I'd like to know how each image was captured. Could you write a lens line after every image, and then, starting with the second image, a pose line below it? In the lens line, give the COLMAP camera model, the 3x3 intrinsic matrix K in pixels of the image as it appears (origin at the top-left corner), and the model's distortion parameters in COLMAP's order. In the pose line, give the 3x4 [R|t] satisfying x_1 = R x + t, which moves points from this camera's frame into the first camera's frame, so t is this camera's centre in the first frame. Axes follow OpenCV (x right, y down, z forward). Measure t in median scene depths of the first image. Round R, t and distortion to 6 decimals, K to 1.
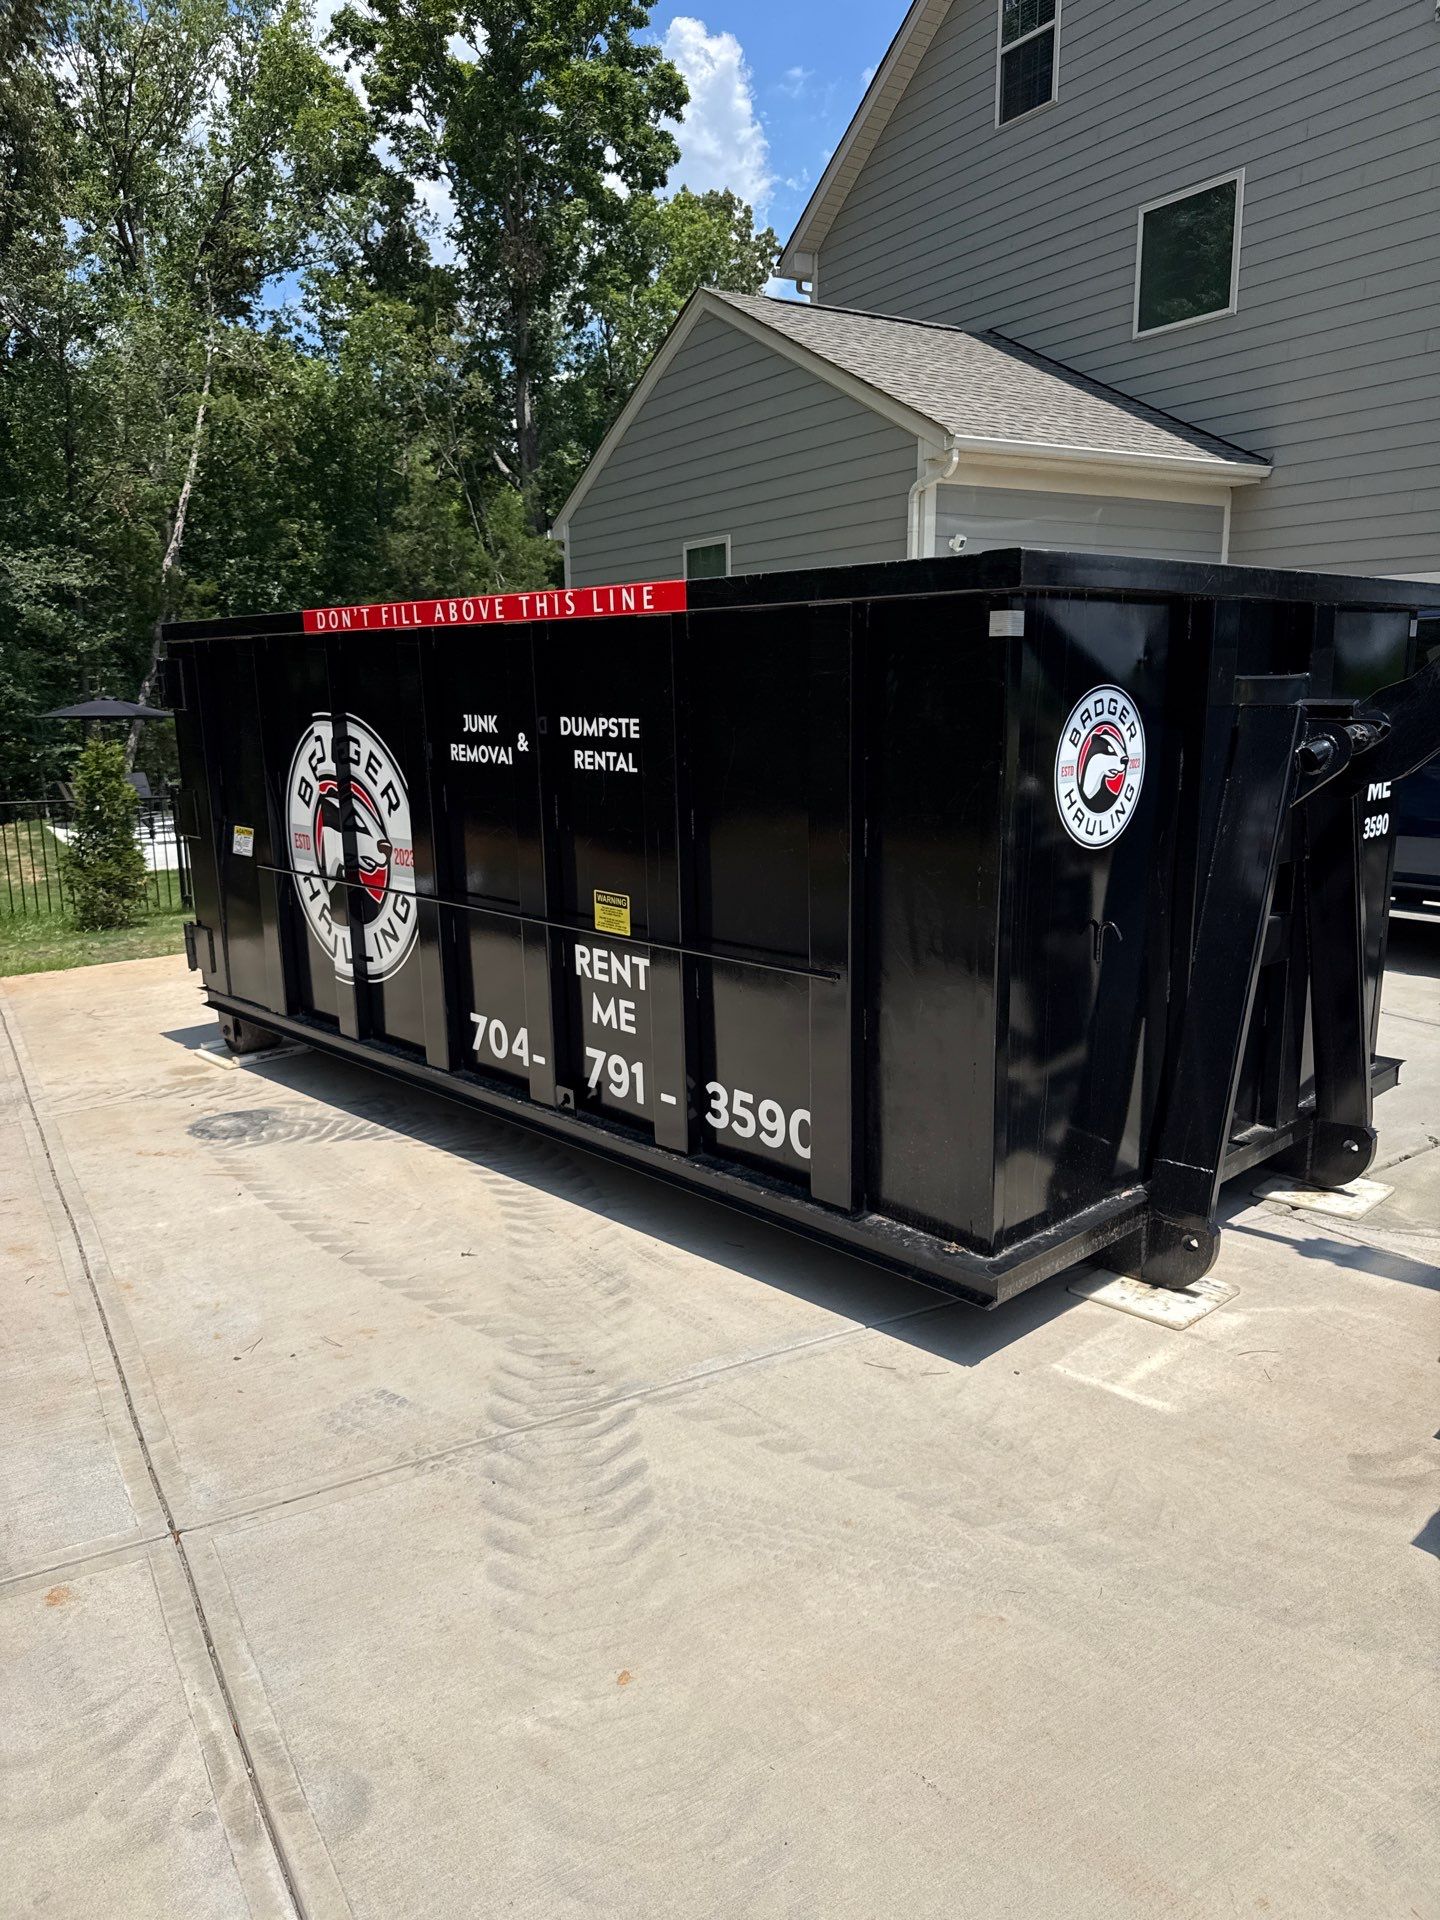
lens RADIAL K [[1457.0, 0, 720.0], [0, 1457.0, 960.0], [0, 0, 1]] dist [0.039600, -0.050597]
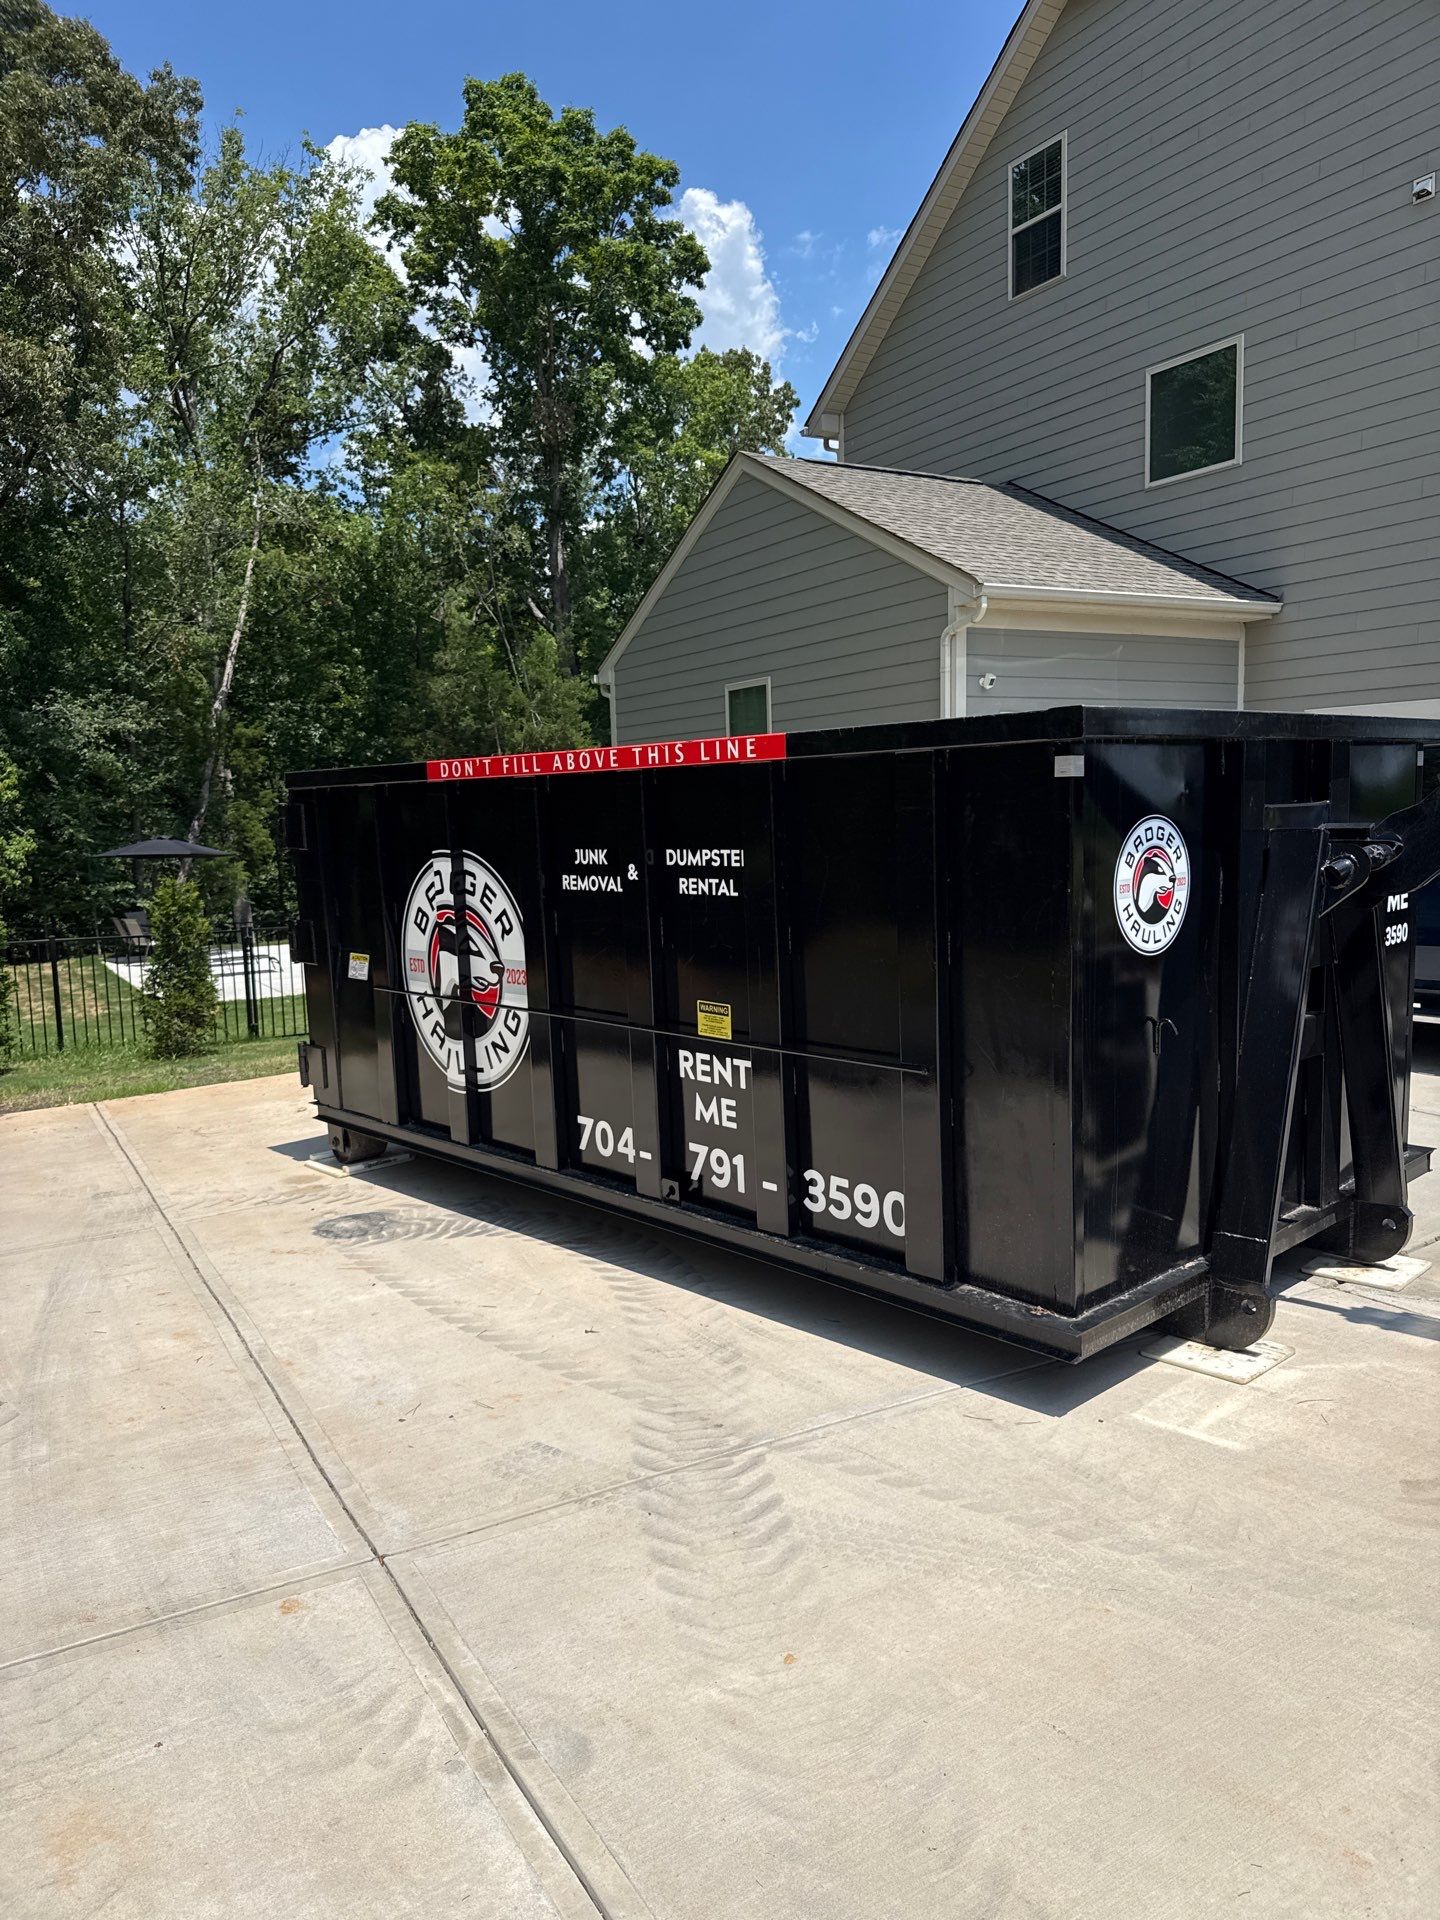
lens RADIAL K [[1457.0, 0, 720.0], [0, 1457.0, 960.0], [0, 0, 1]] dist [0.039600, -0.050597]
pose [[0.999724, -0.016998, -0.016222, -0.041236], [0.015556, 0.996241, -0.085214, 0.013242], [0.017610, 0.084938, 0.996231, -0.099206]]
